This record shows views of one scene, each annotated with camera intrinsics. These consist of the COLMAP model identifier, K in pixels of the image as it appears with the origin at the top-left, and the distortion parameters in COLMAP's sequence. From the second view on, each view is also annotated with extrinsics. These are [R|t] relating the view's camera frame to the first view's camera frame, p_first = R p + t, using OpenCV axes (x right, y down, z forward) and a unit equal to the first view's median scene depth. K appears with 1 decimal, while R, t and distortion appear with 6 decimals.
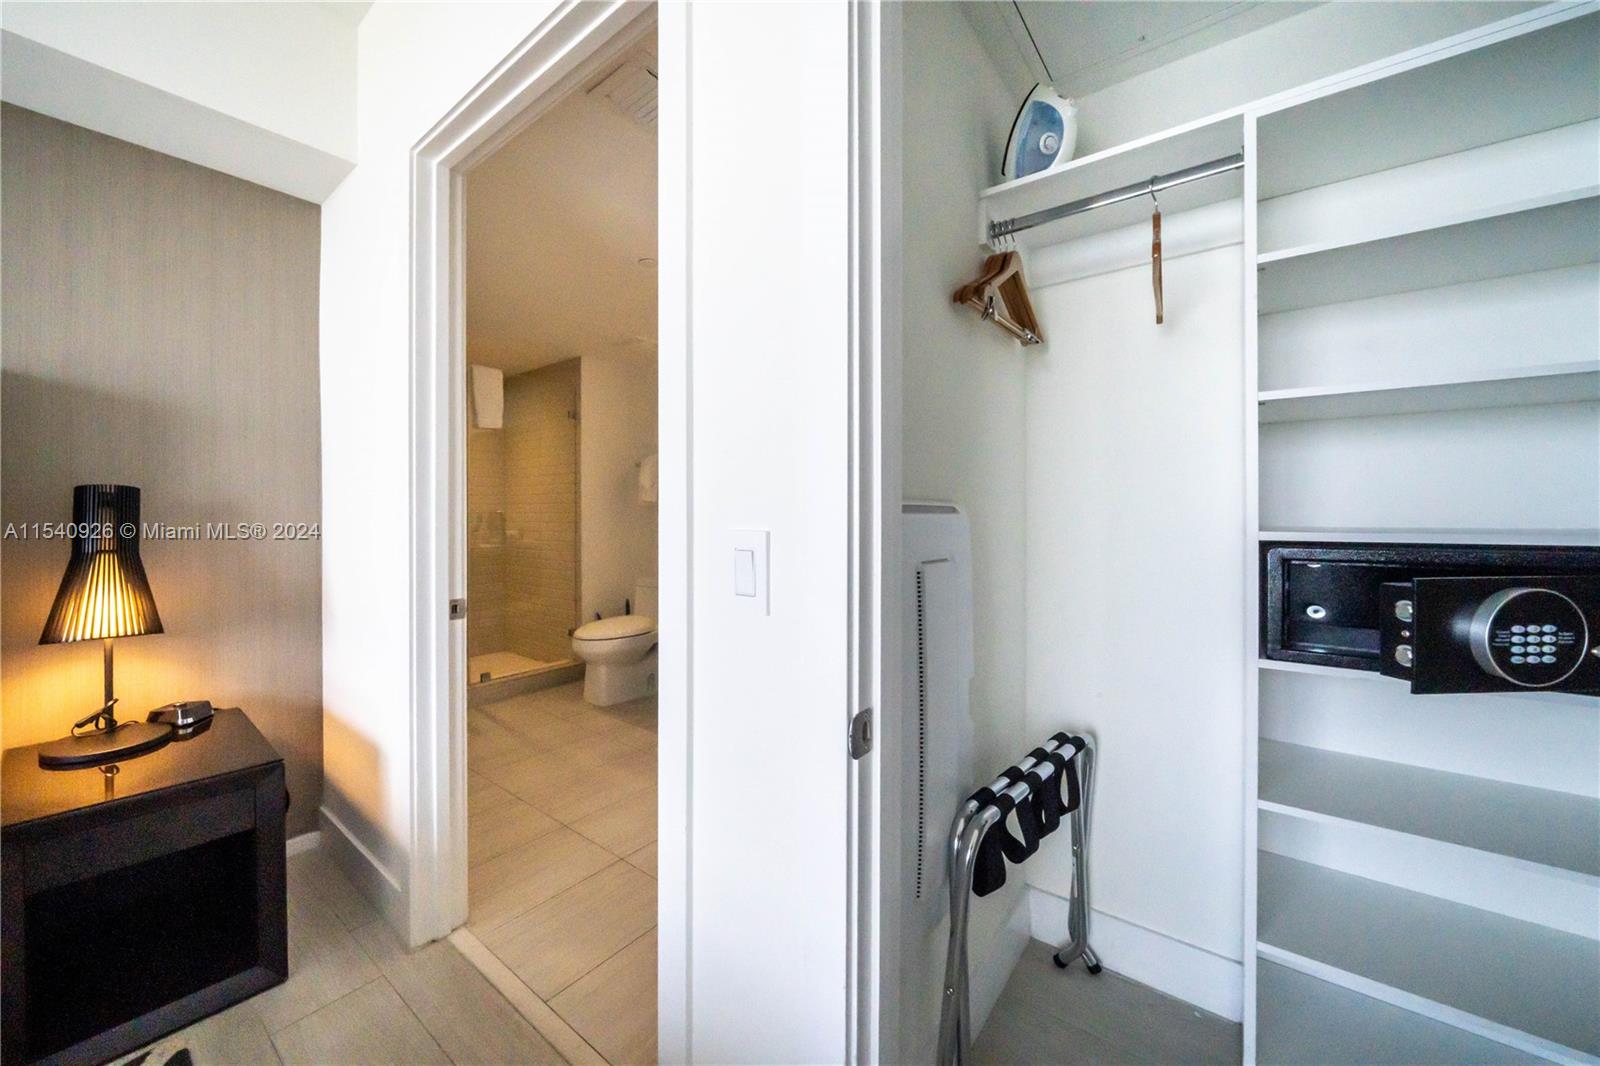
lens RADIAL K [[573.8, 0, 801.5], [0, 573.8, 507.6], [0, 0, 1]] dist [-0.003730, -0.000697]
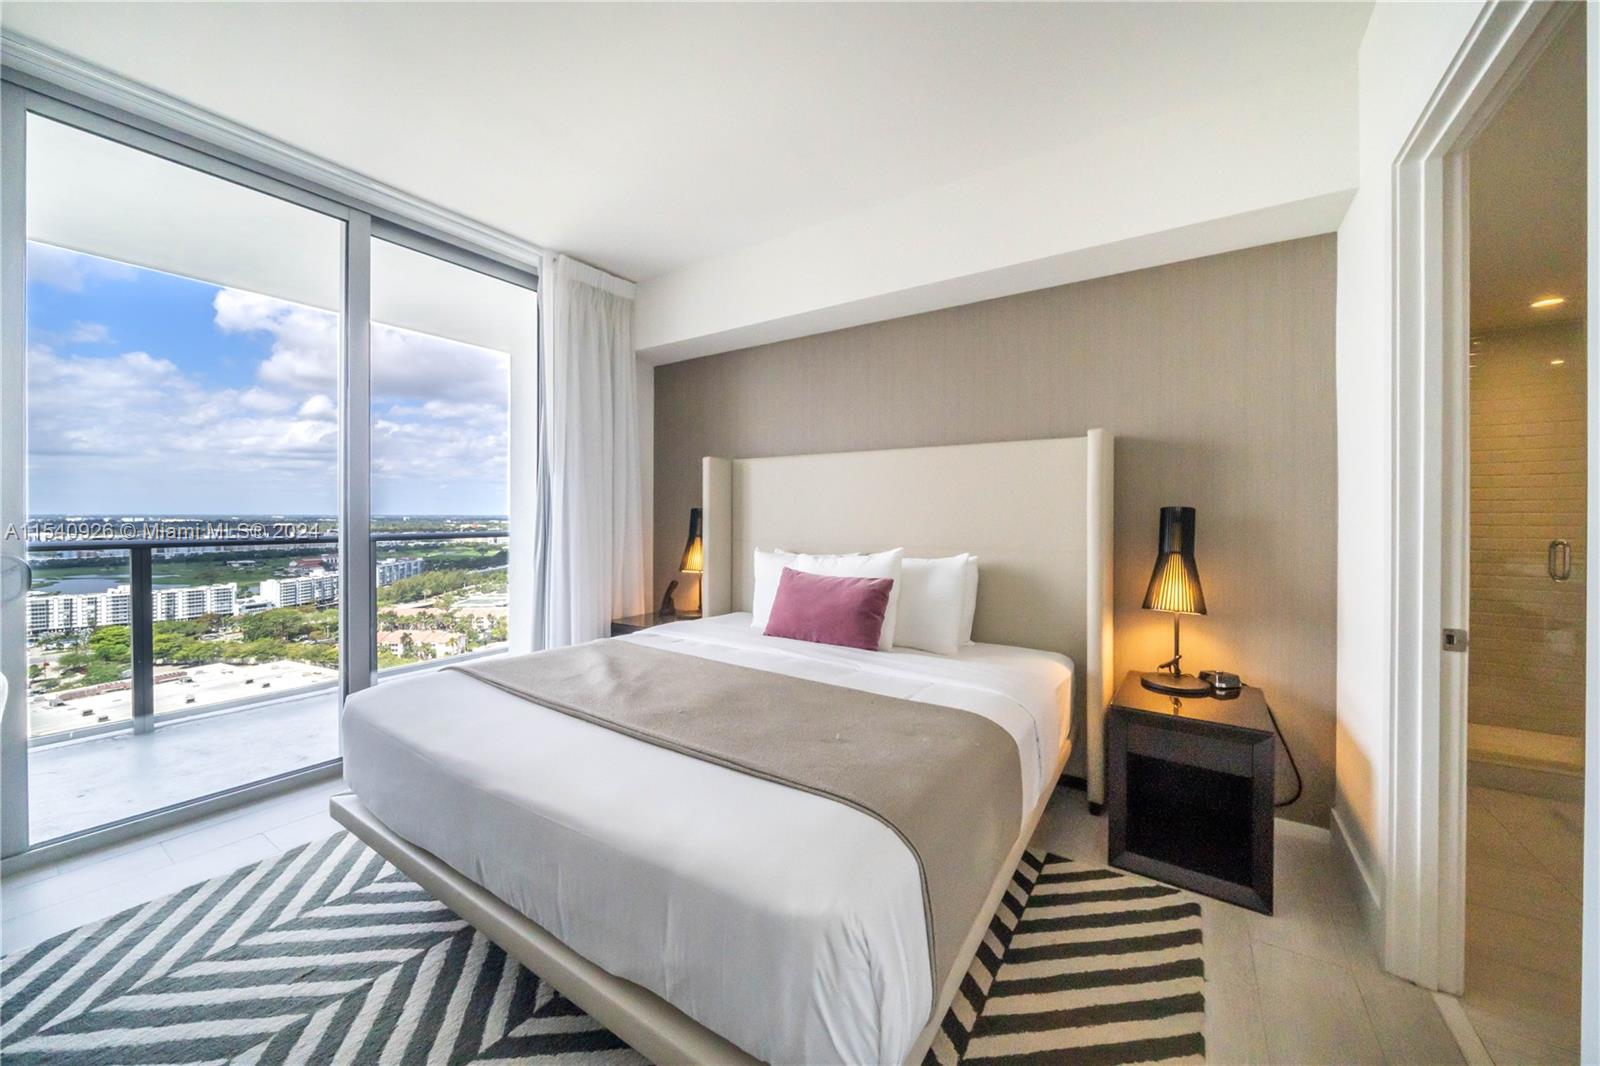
lens RADIAL K [[573.8, 0, 795.3], [0, 573.8, 520.9], [0, 0, 1]] dist [-0.003730, -0.000697]
pose [[0.068574, 0.007707, -0.997616, 0.172059], [-0.005291, 0.999959, 0.007361, -0.008570], [0.997632, 0.004773, 0.068612, -0.071493]]
